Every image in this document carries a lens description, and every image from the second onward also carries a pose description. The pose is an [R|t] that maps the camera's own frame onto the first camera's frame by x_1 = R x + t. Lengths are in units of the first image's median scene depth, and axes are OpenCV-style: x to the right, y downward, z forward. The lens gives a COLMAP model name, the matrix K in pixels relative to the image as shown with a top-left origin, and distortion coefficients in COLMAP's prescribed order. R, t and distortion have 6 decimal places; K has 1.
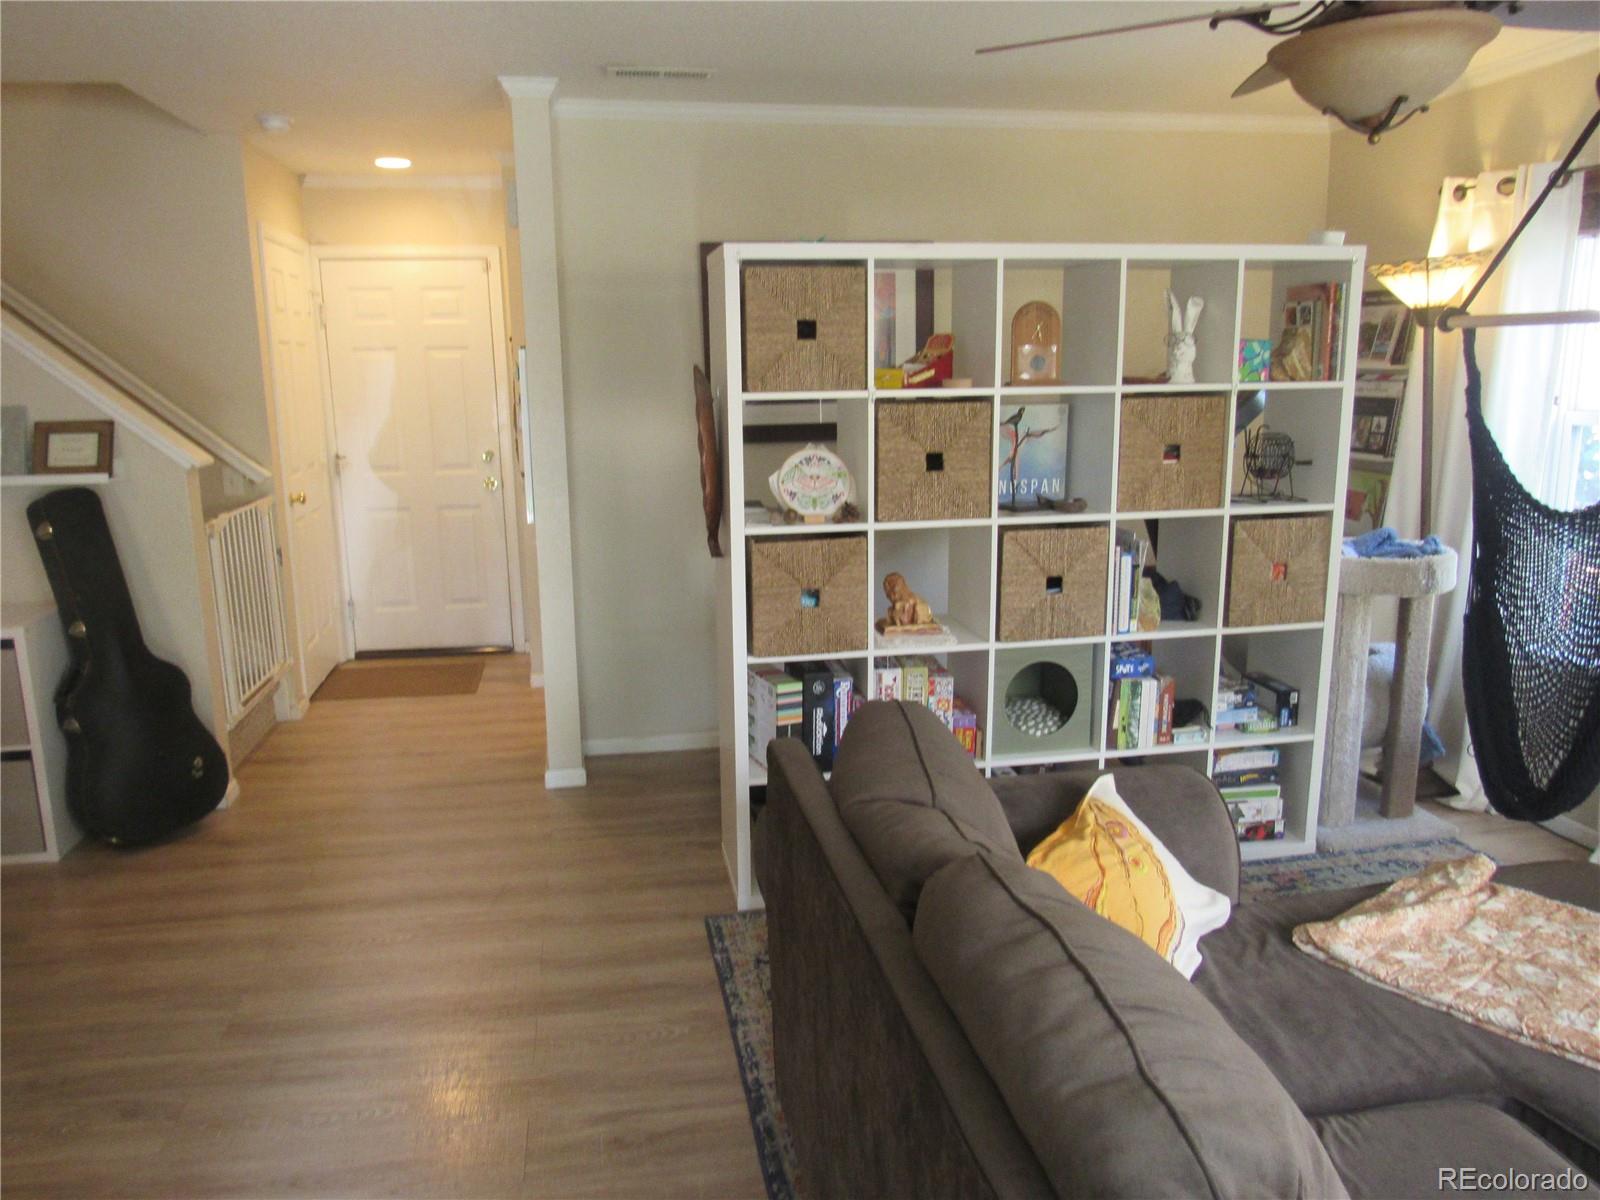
lens RADIAL K [[1135.2, 0, 794.0], [0, 1135.2, 611.1], [0, 0, 1]] dist [0.002565, -0.054488]
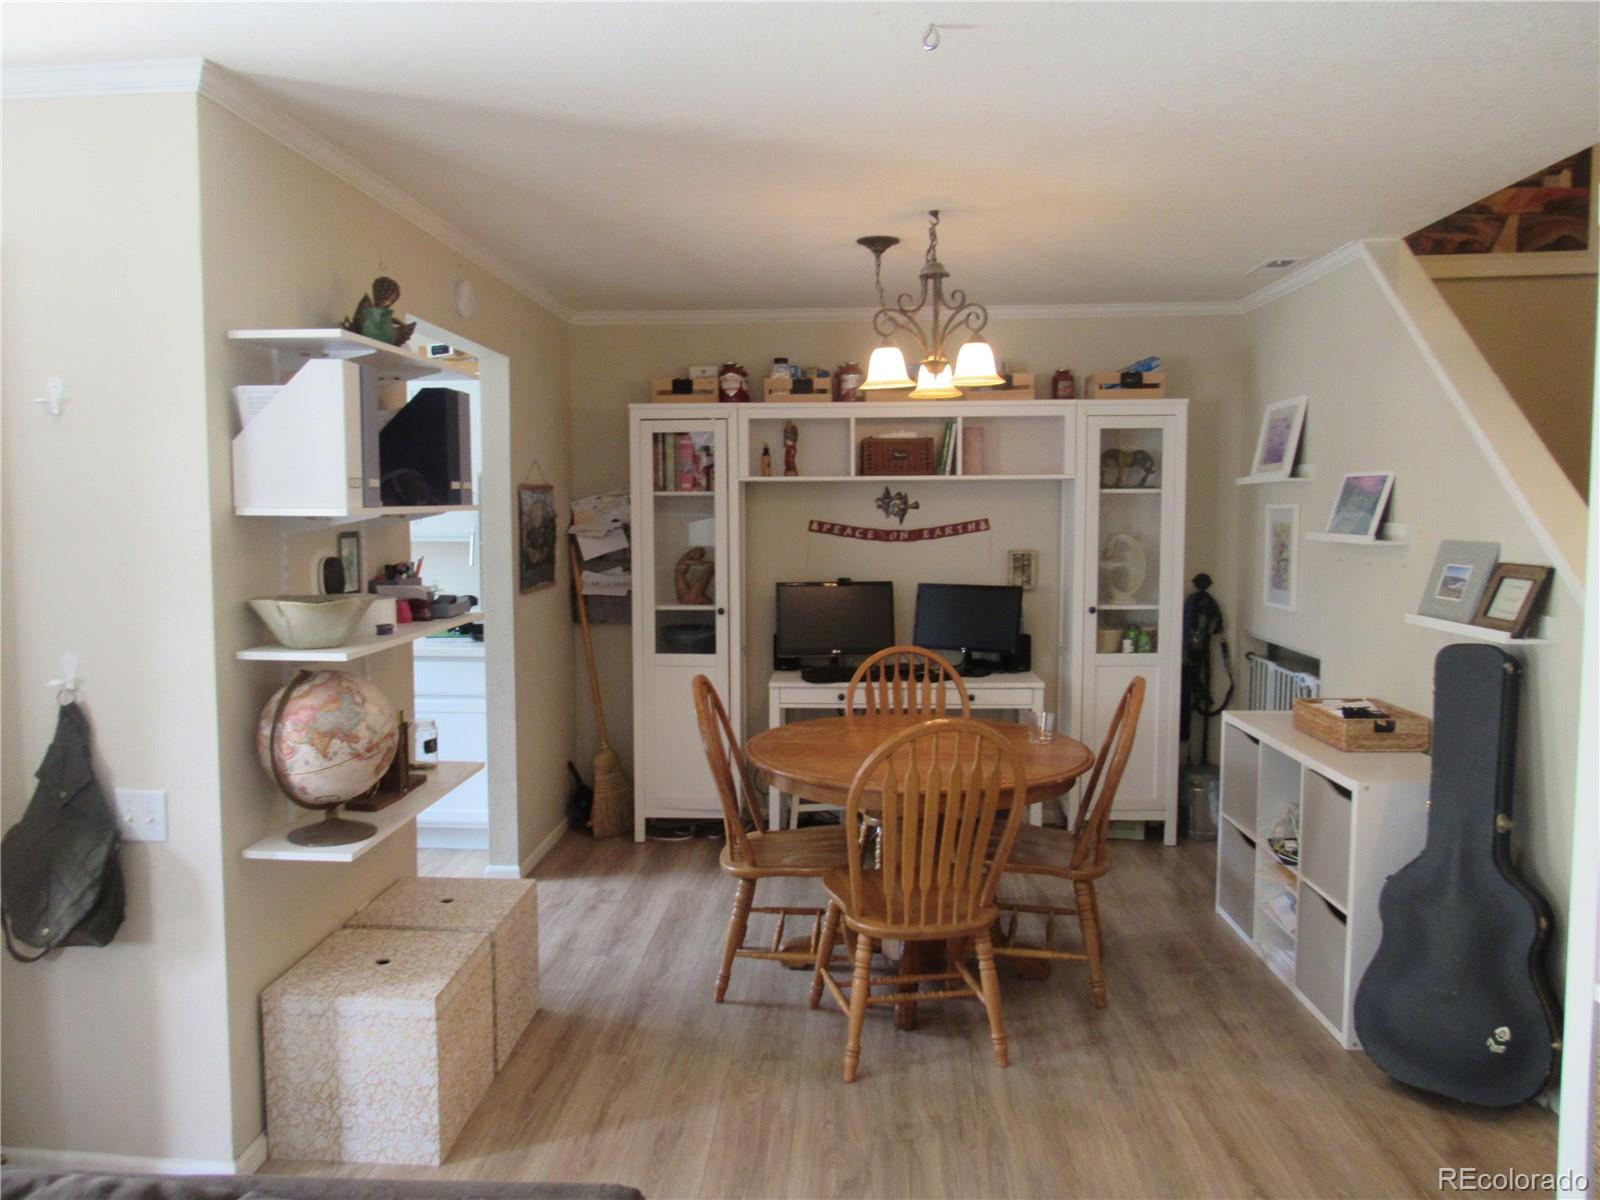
lens RADIAL K [[1135.2, 0, 794.0], [0, 1135.2, 611.1], [0, 0, 1]] dist [0.002565, -0.054488]
pose [[-0.228911, 0.101264, -0.968166, 0.269159], [-0.213218, 0.965208, 0.151368, -0.152165], [0.949809, 0.241080, -0.199355, 0.690509]]
